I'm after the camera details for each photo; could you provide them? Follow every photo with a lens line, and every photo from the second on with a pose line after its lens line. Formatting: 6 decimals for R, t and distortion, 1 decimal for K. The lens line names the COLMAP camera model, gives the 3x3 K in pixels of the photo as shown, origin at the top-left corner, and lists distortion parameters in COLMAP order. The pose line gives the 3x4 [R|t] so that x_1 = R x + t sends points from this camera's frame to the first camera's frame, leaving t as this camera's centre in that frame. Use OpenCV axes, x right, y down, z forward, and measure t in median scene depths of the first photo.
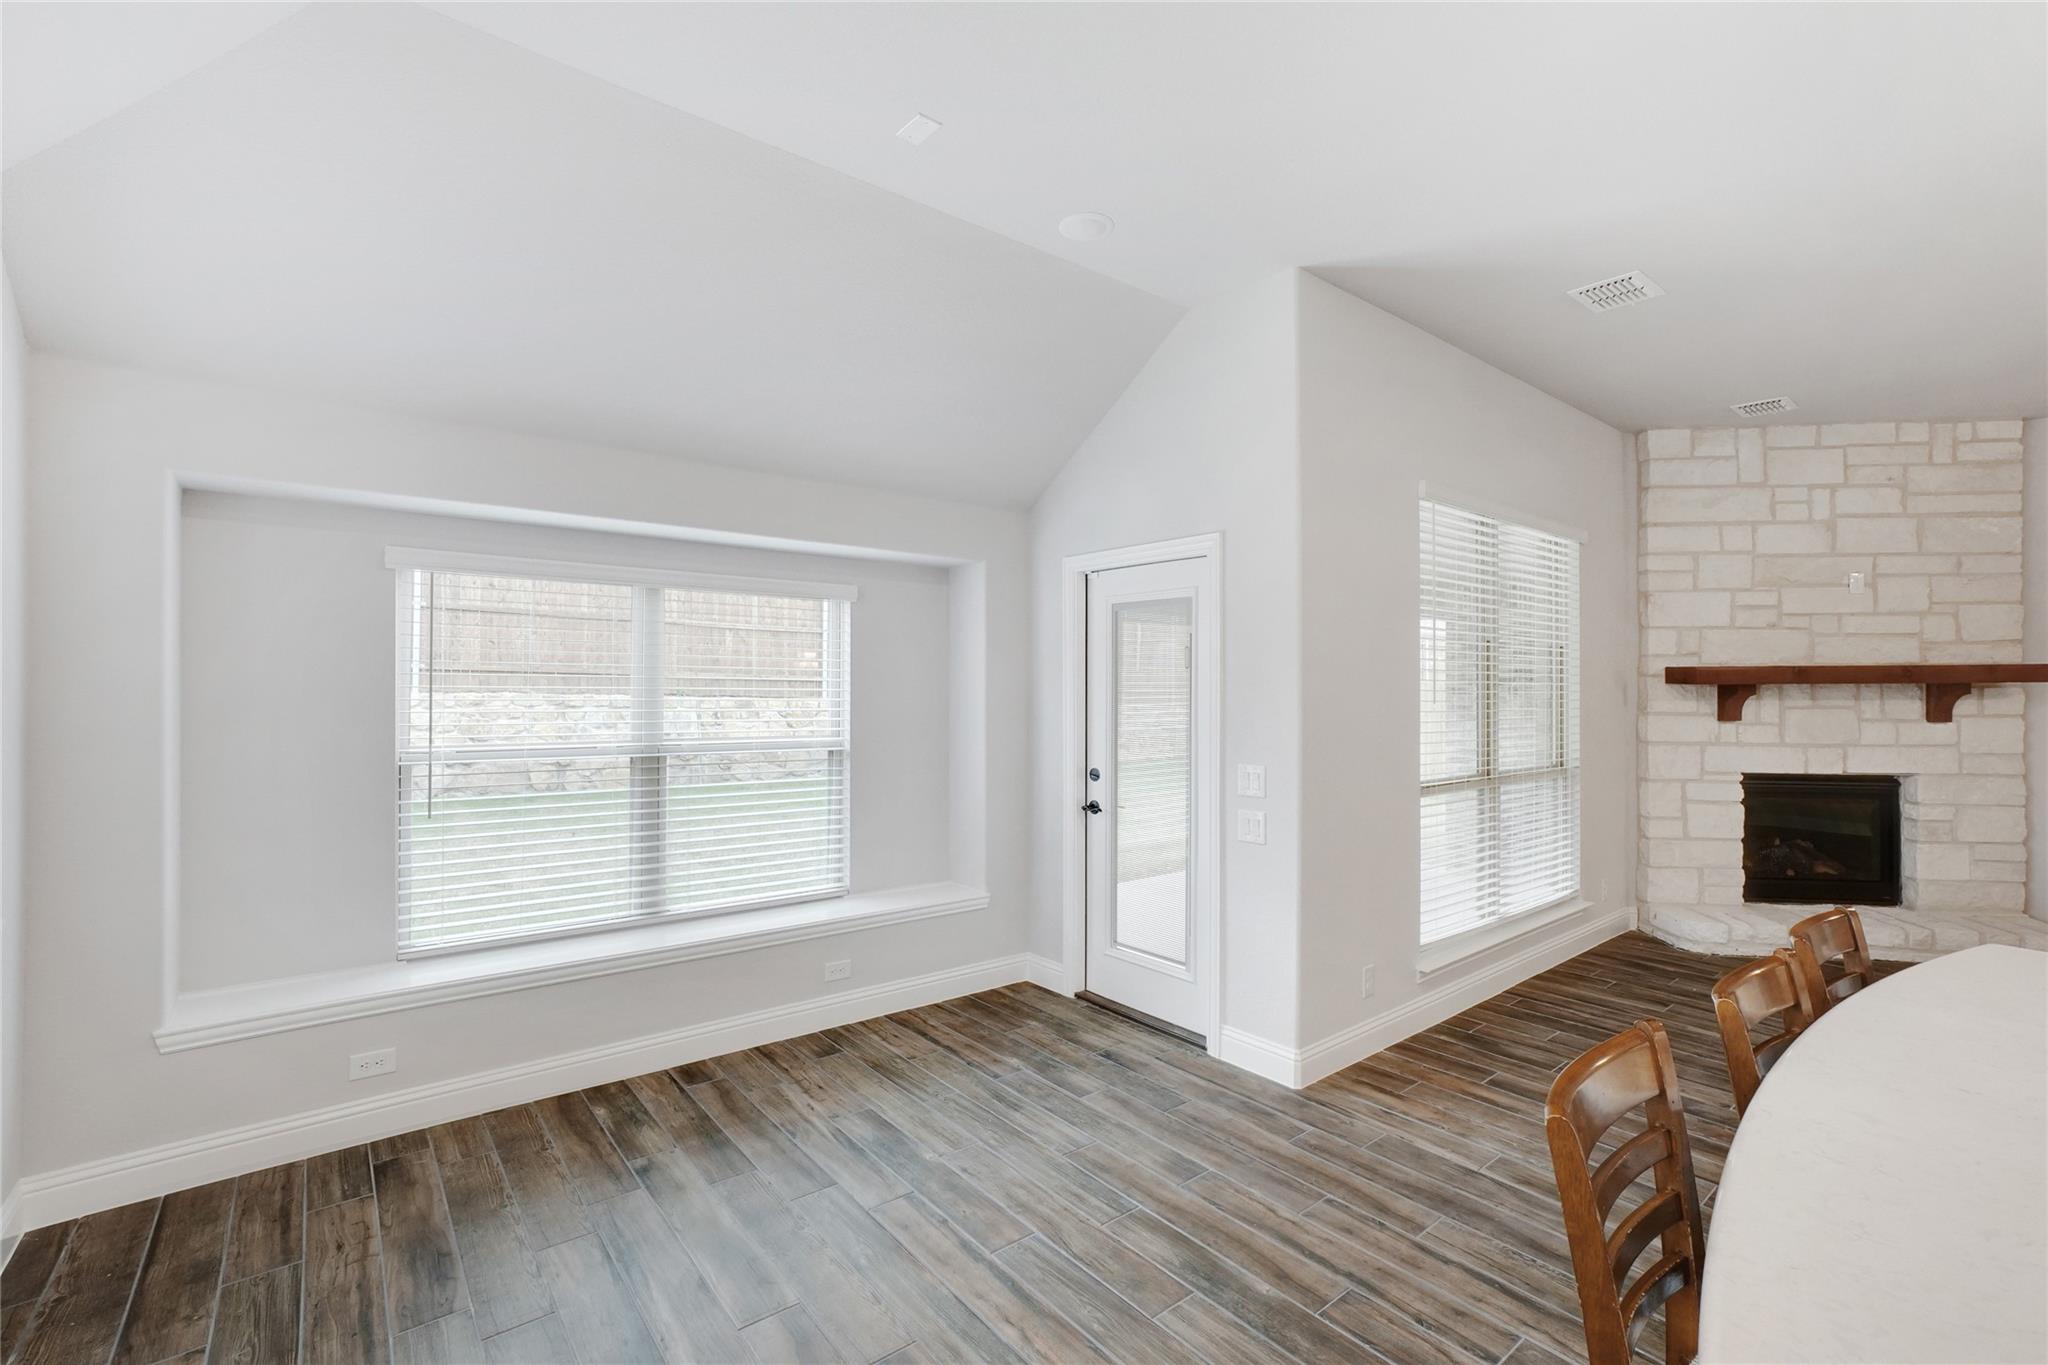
lens RADIAL K [[889.4, 0, 1018.0], [0, 889.4, 686.4], [0, 0, 1]] dist [-0.027919, 0.004999]
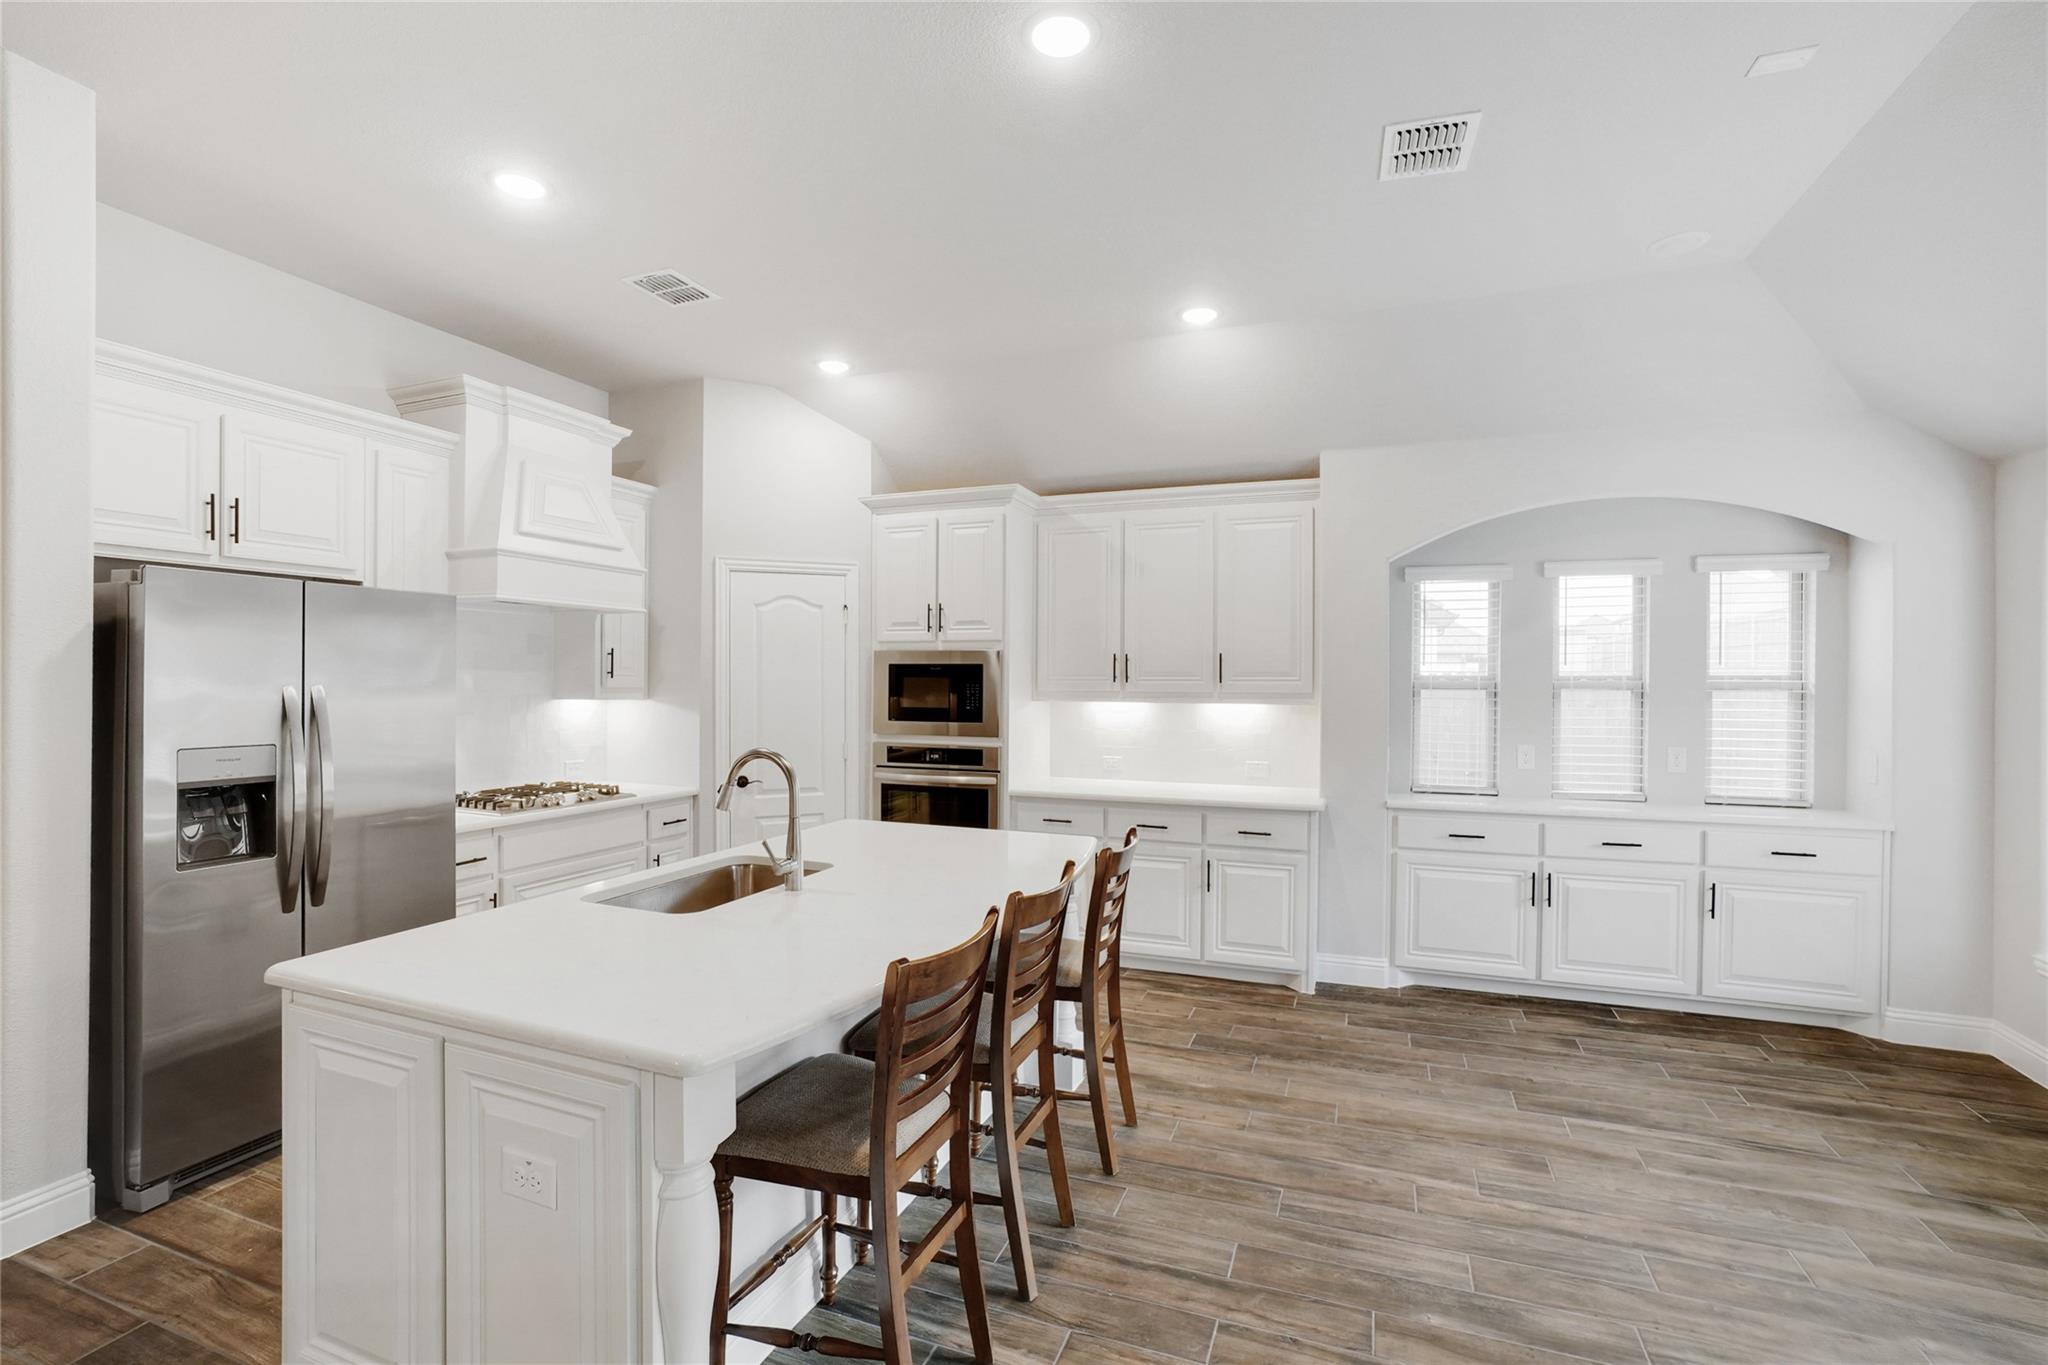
lens RADIAL K [[889.4, 0, 1026.5], [0, 889.4, 679.7], [0, 0, 1]] dist [-0.027919, 0.004999]
pose [[-0.860912, -0.004488, -0.508735, 0.469691], [-0.003711, 0.999990, -0.002541, -0.001186], [0.508741, -0.000300, -0.860920, 0.652235]]
